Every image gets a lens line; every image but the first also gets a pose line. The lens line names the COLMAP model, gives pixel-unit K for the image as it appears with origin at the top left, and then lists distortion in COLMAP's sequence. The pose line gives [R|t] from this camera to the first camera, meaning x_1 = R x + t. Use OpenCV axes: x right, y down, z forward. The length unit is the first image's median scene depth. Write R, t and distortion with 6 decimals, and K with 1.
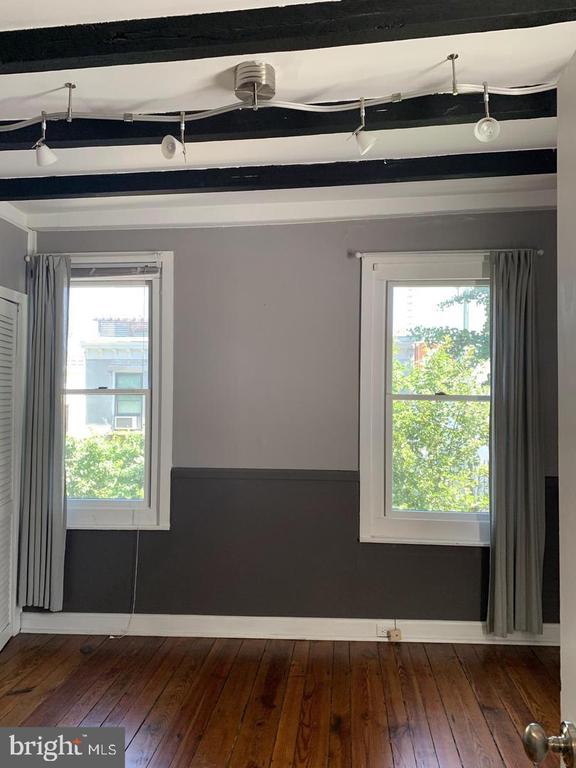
lens RADIAL K [[585.3, 0, 285.7], [0, 585.3, 381.0], [0, 0, 1]] dist [0.044288, -0.047551]
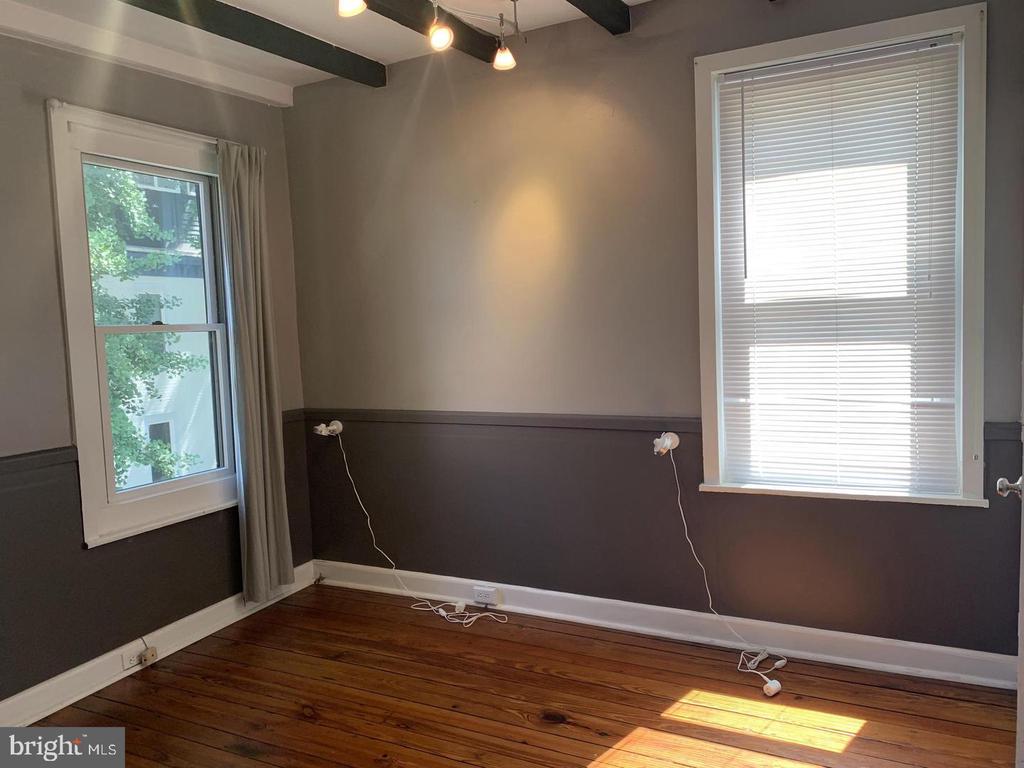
lens RADIAL K [[780.3, 0, 514.9], [0, 780.3, 380.2], [0, 0, 1]] dist [0.044288, -0.047551]
pose [[0.392031, -0.099857, 0.914516, -0.491250], [0.023105, 0.994847, 0.098724, 0.006457], [-0.919662, -0.017573, 0.392318, 0.207690]]
